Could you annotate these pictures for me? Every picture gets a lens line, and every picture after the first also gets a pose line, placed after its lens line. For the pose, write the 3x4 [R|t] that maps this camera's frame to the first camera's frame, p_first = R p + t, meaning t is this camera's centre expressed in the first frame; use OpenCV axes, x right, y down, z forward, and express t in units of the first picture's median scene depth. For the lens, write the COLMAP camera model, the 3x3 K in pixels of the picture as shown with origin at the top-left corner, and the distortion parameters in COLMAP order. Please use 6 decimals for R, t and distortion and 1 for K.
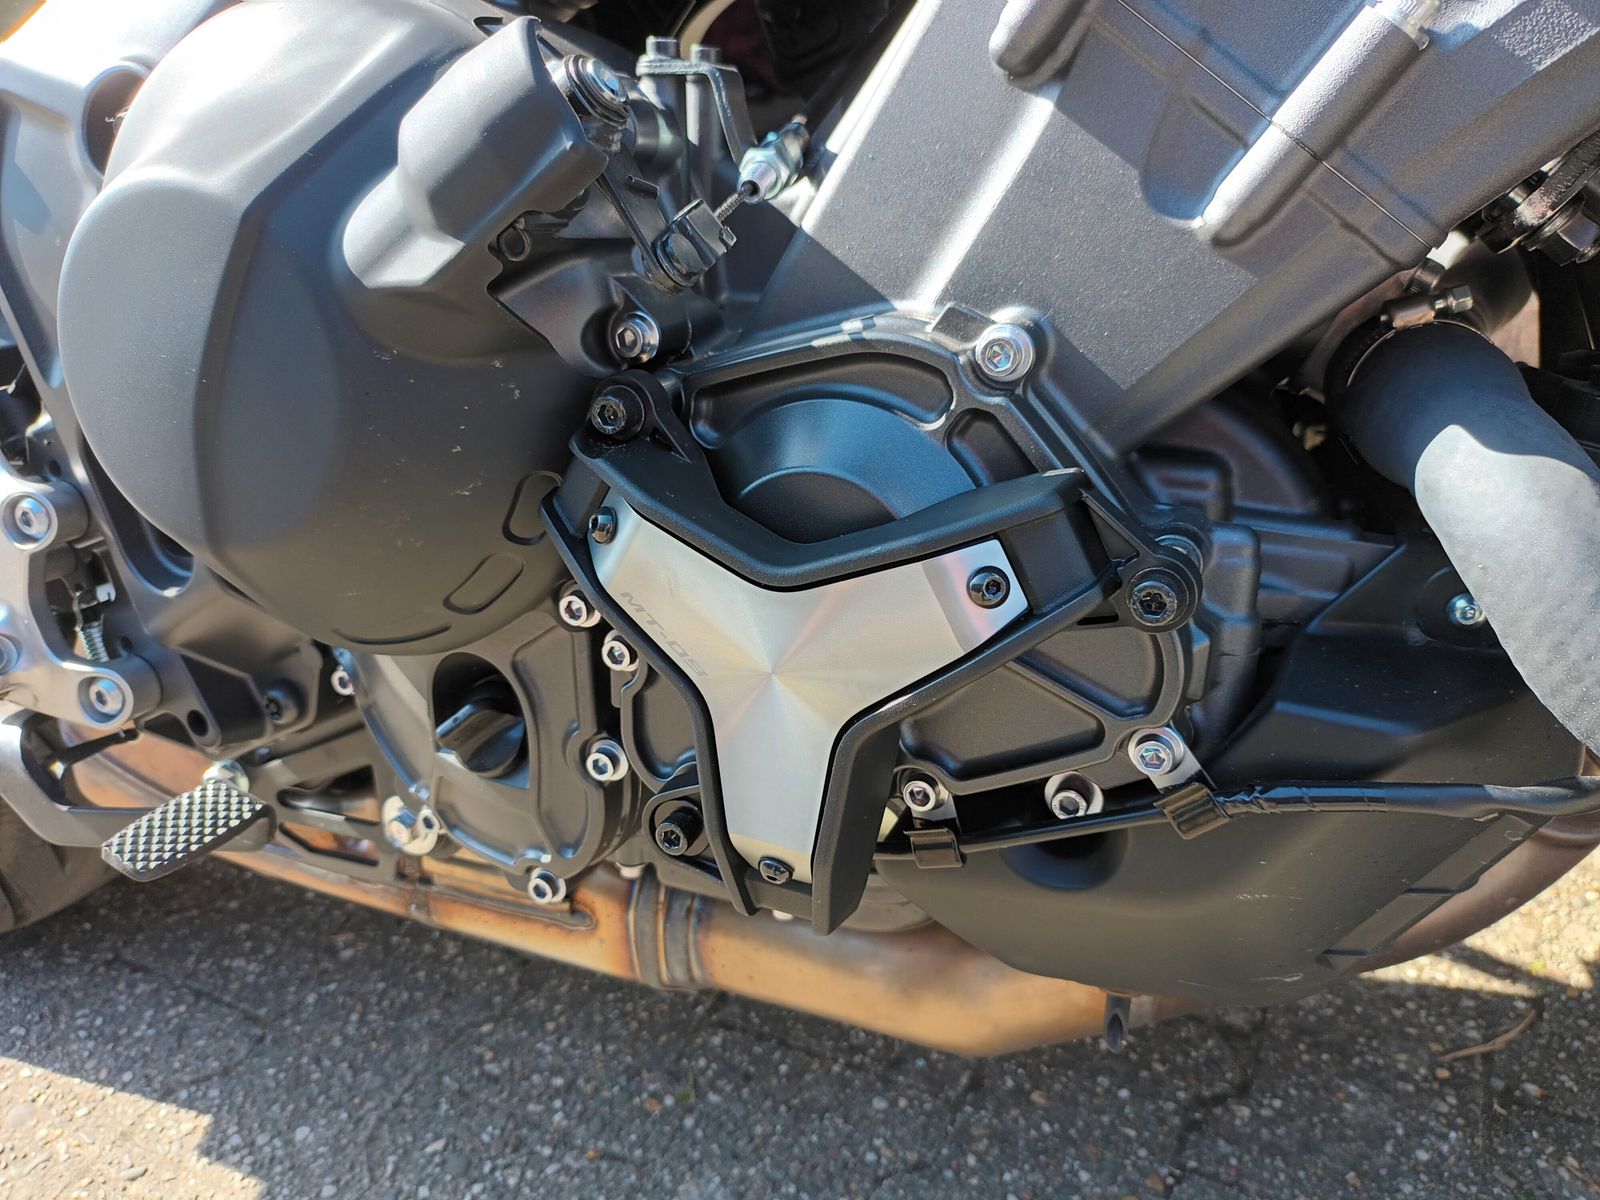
lens RADIAL K [[1180.9, 0, 788.7], [0, 1180.9, 586.0], [0, 0, 1]] dist [-0.007366, -0.006771]
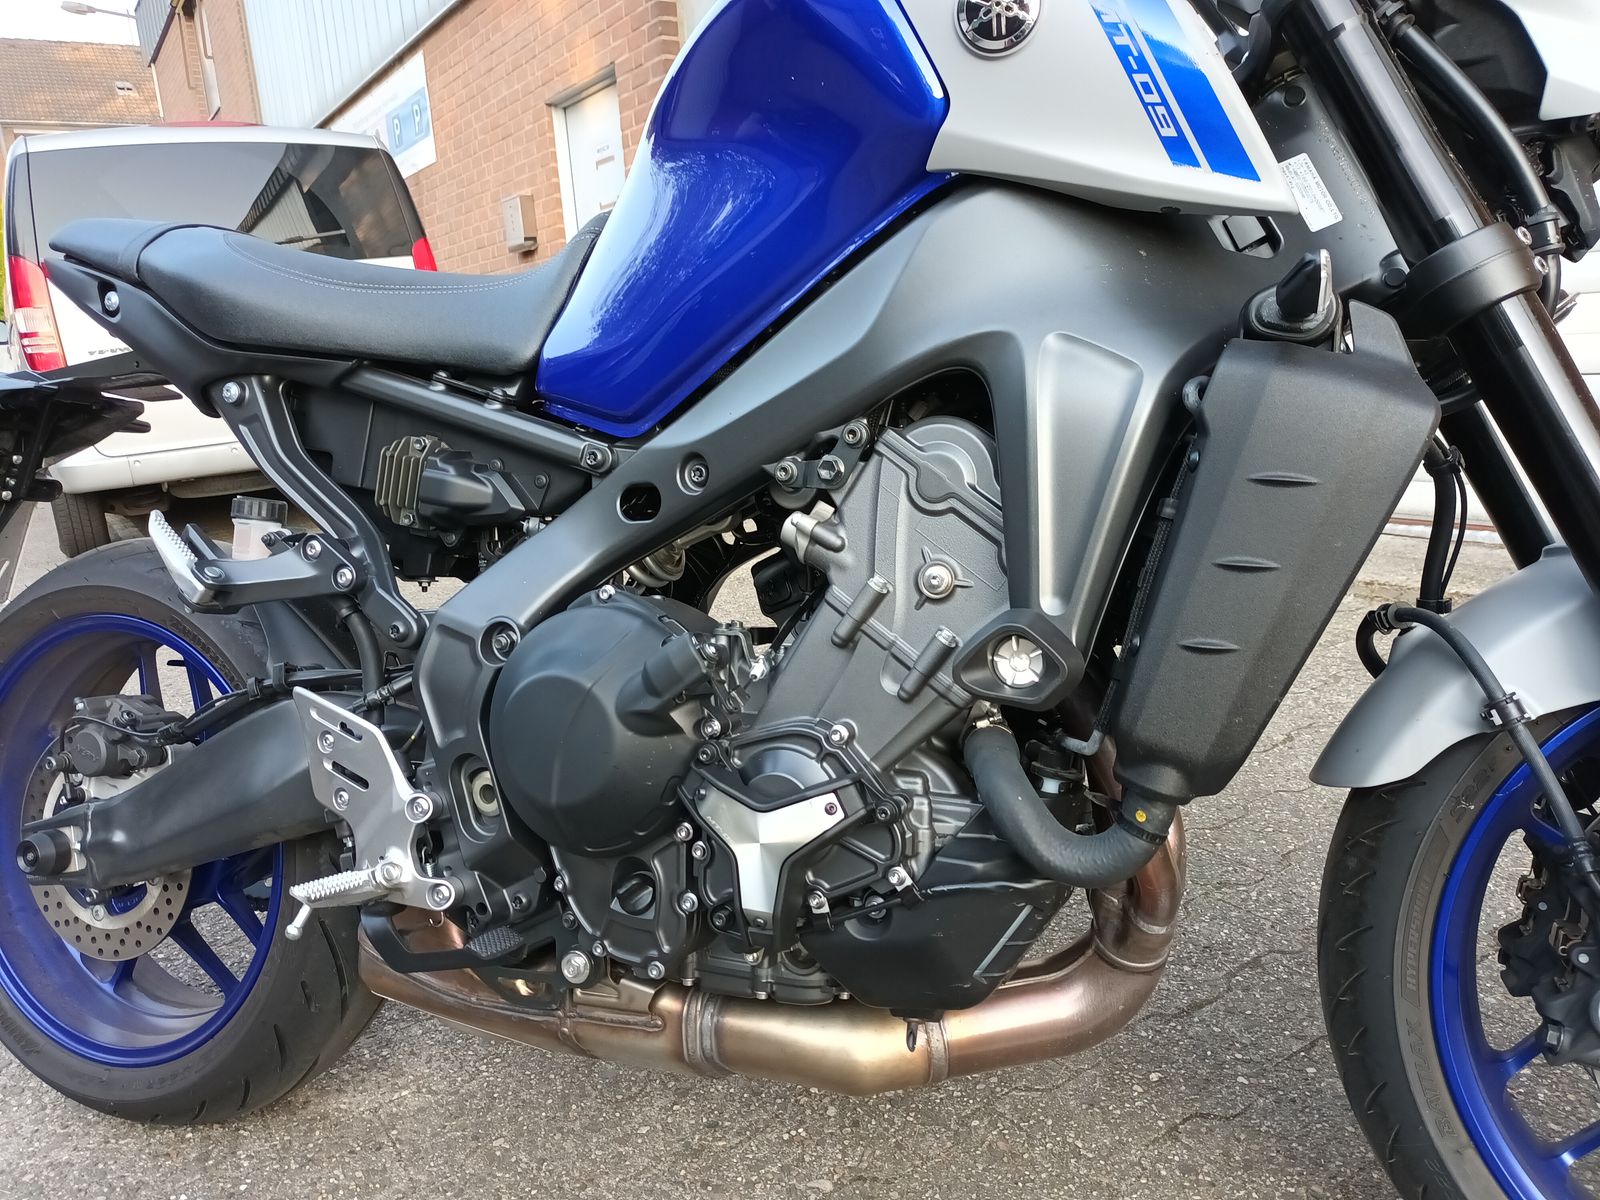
lens RADIAL K [[1180.9, 0, 792.3], [0, 1180.9, 598.8], [0, 0, 1]] dist [-0.007366, -0.006771]
pose [[0.999705, 0.014073, 0.019815, 0.000196], [-0.007099, 0.948829, -0.315711, 0.296971], [-0.023244, 0.315477, 0.948649, -1.371428]]
